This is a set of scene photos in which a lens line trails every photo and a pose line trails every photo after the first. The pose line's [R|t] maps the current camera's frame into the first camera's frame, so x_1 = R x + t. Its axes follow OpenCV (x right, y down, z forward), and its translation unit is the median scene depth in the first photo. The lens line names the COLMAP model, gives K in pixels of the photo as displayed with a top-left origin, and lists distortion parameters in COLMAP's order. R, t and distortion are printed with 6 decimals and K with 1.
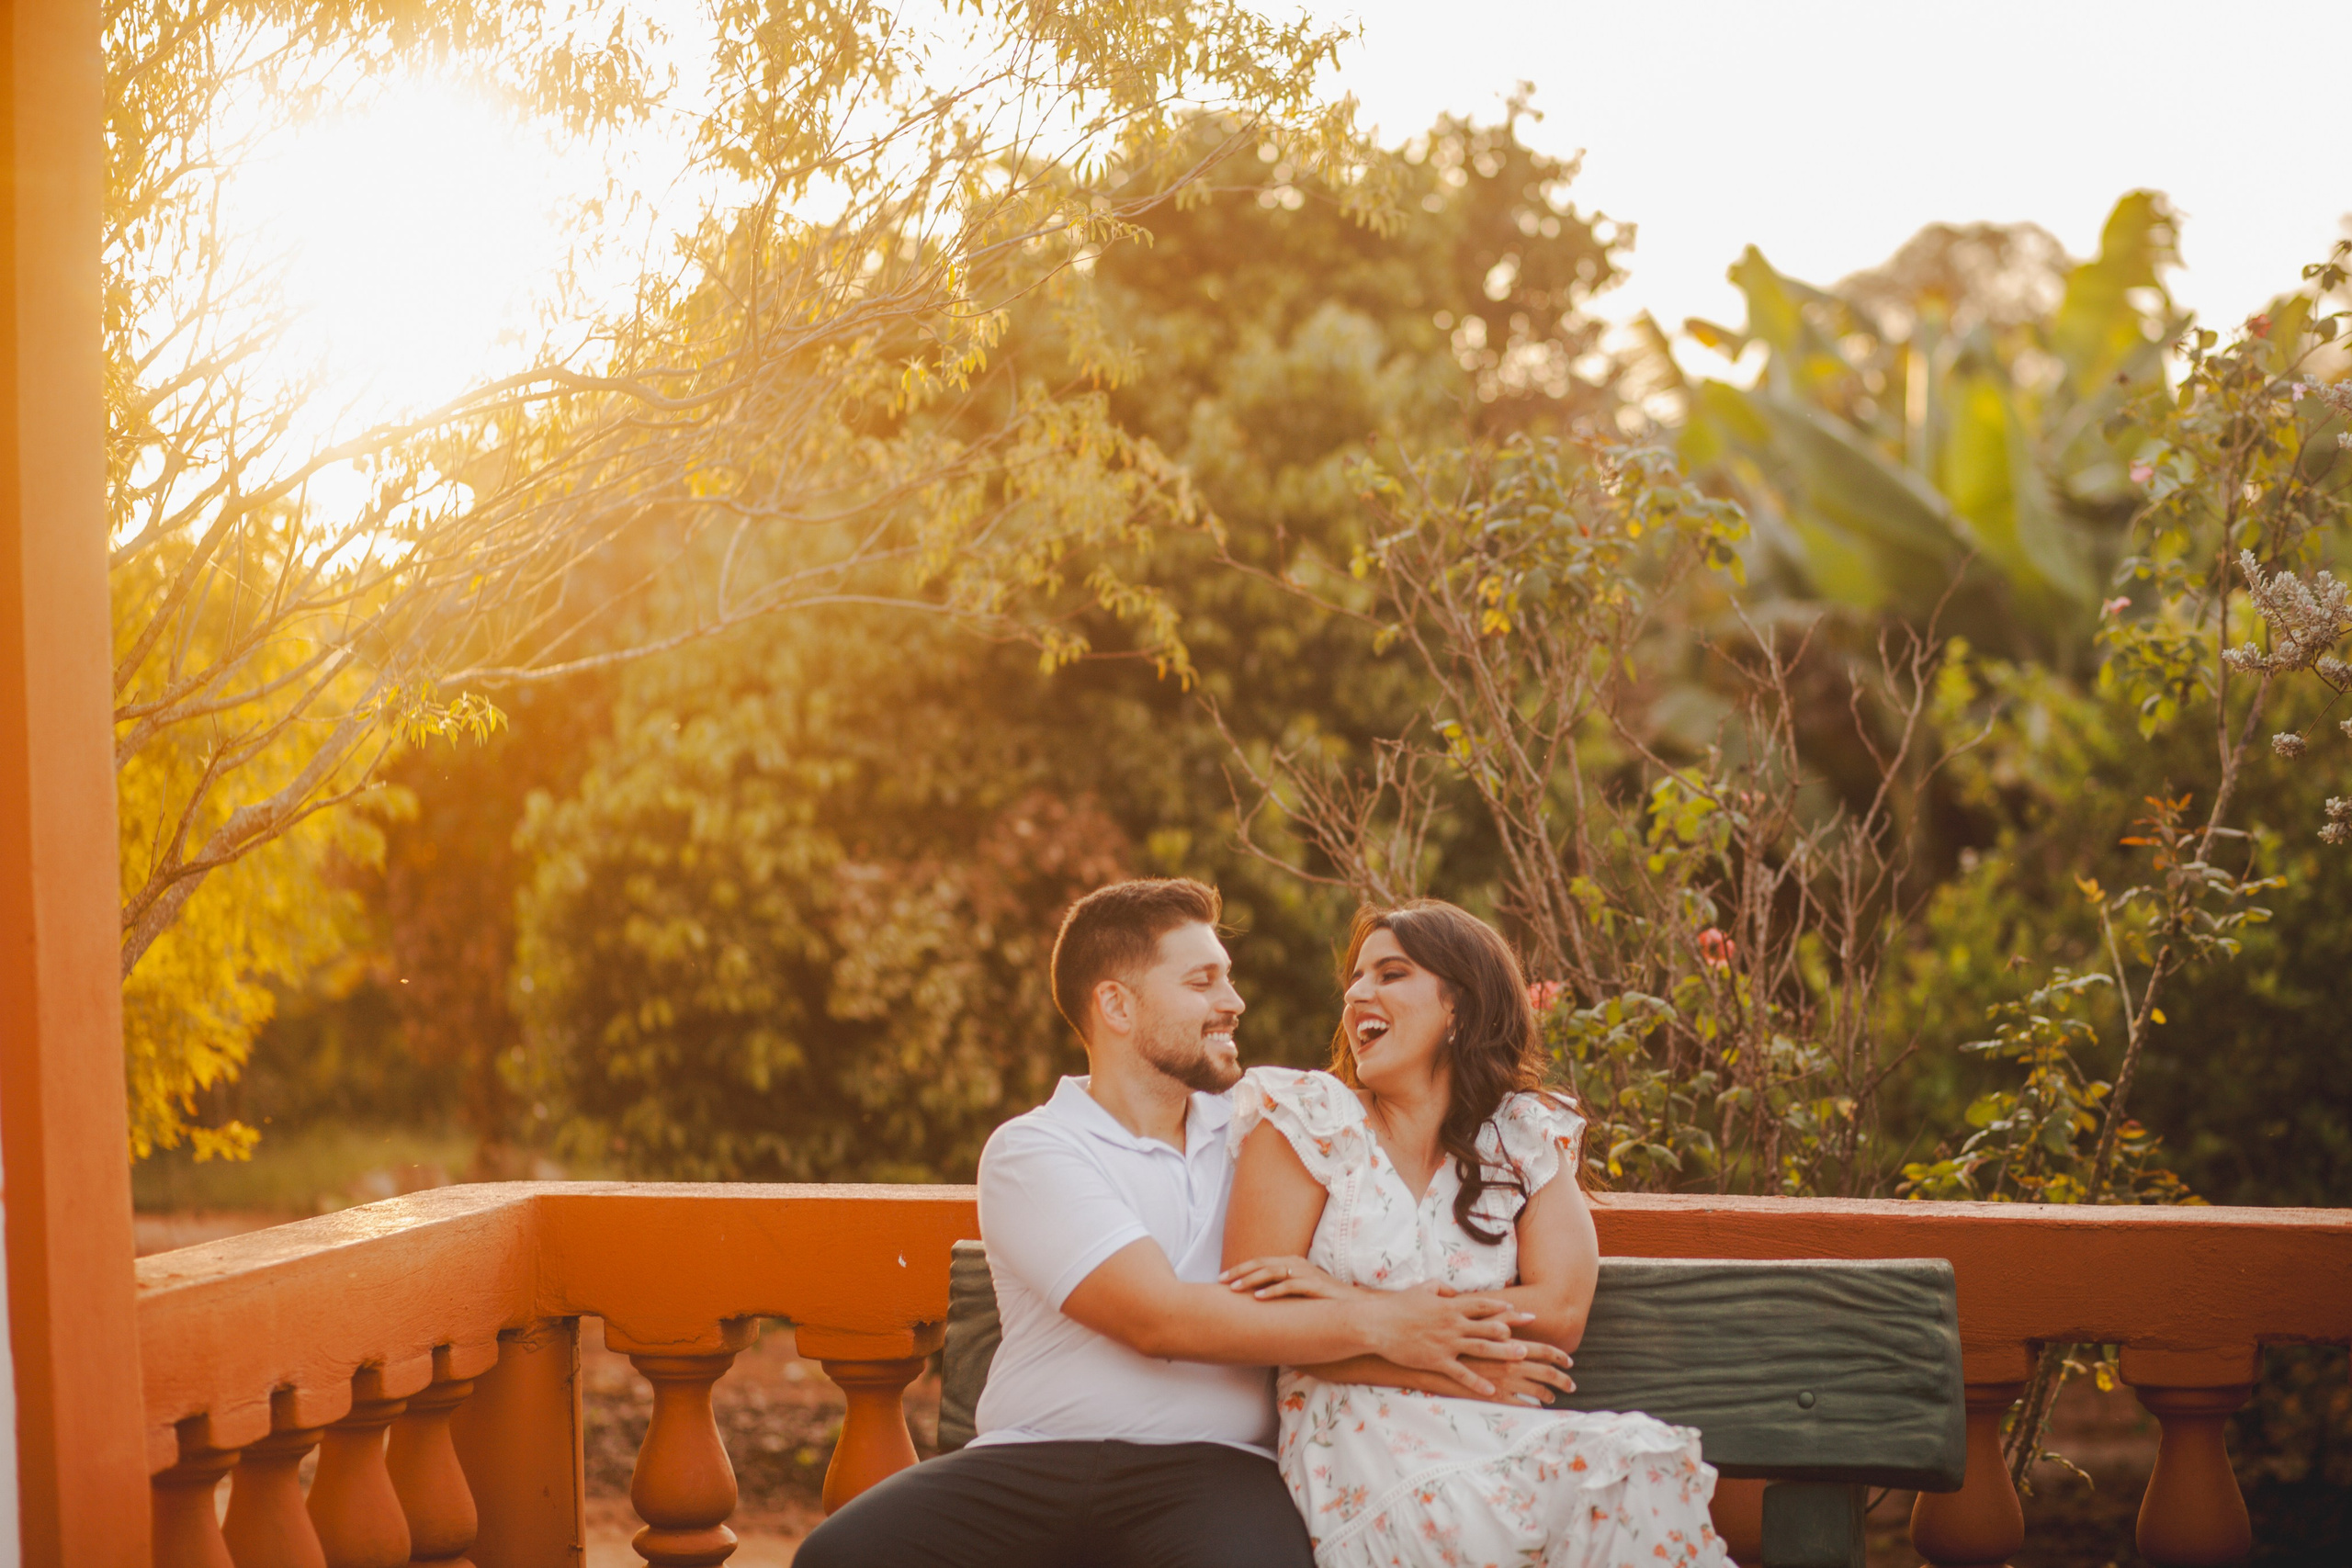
lens RADIAL K [[5794.8, 0, 1176.0], [0, 5794.8, 784.0], [0, 0, 1]] dist [-0.017978, -2.683994]
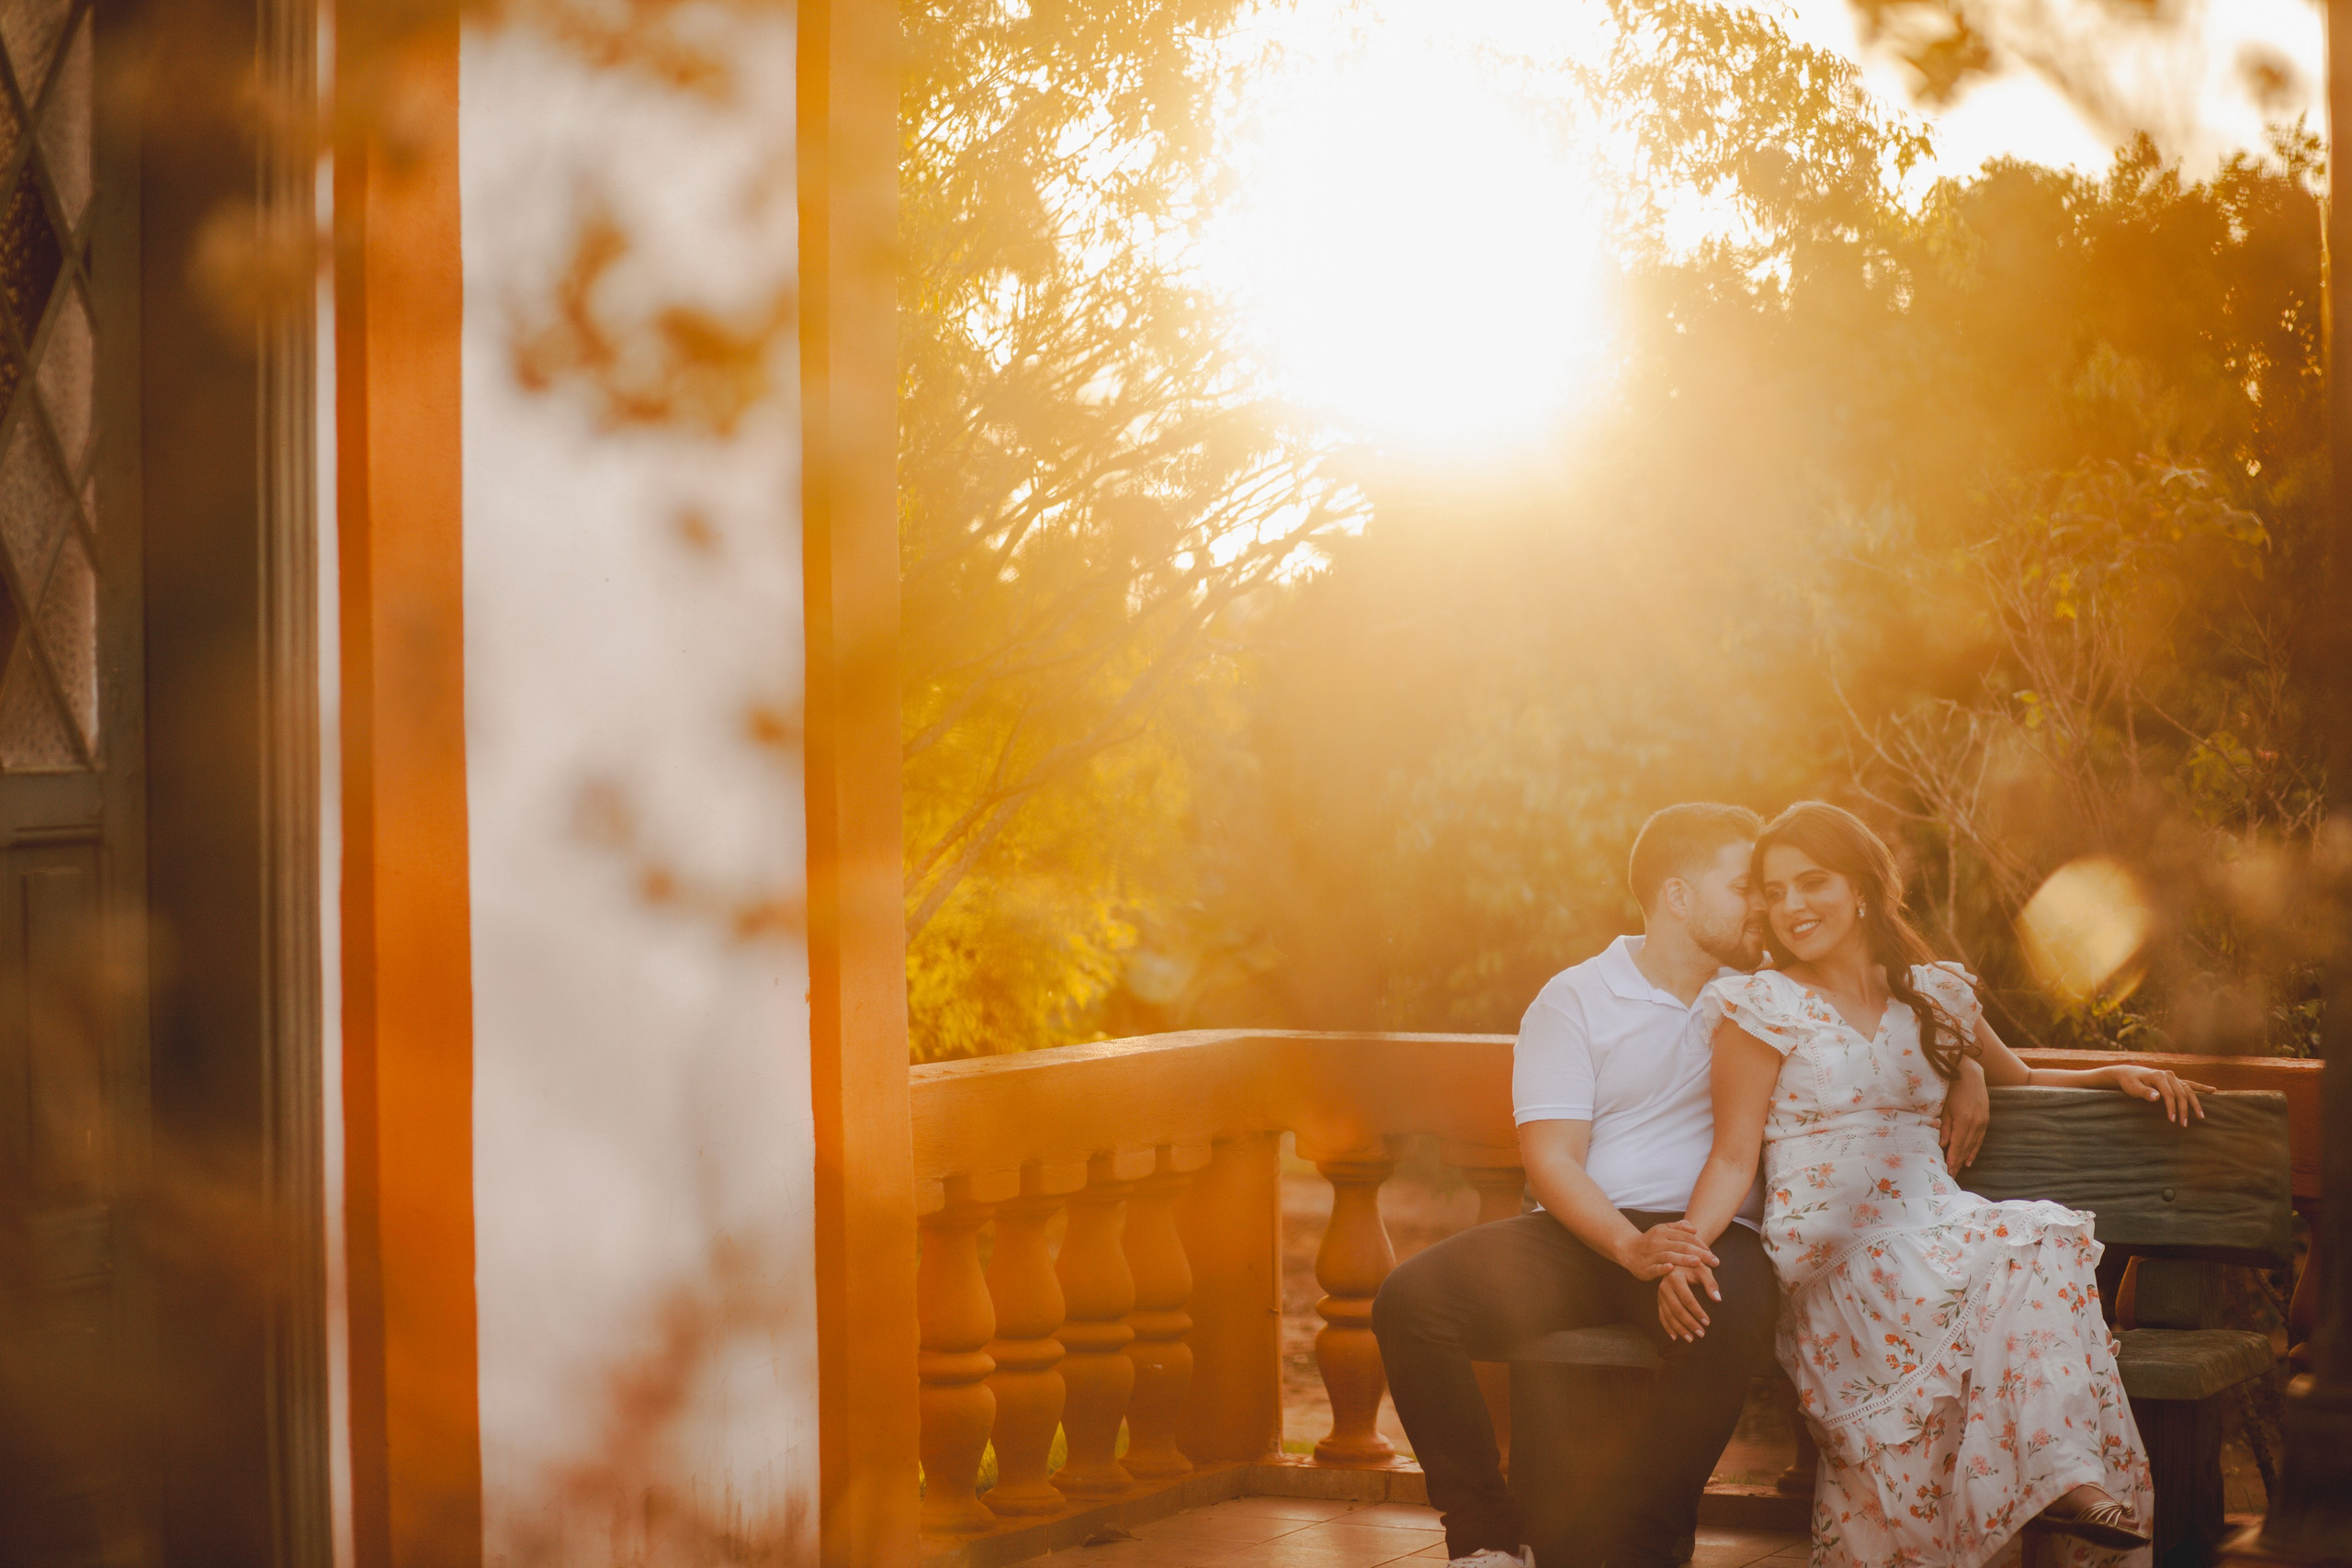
lens RADIAL K [[5794.8, 0, 1176.0], [0, 5794.8, 784.0], [0, 0, 1]] dist [-0.017978, -2.683994]
pose [[0.985031, 0.015503, -0.171678, 0.102897], [-0.016015, 0.999870, -0.001600, 0.017889], [0.171631, 0.004325, 0.985152, -0.302483]]
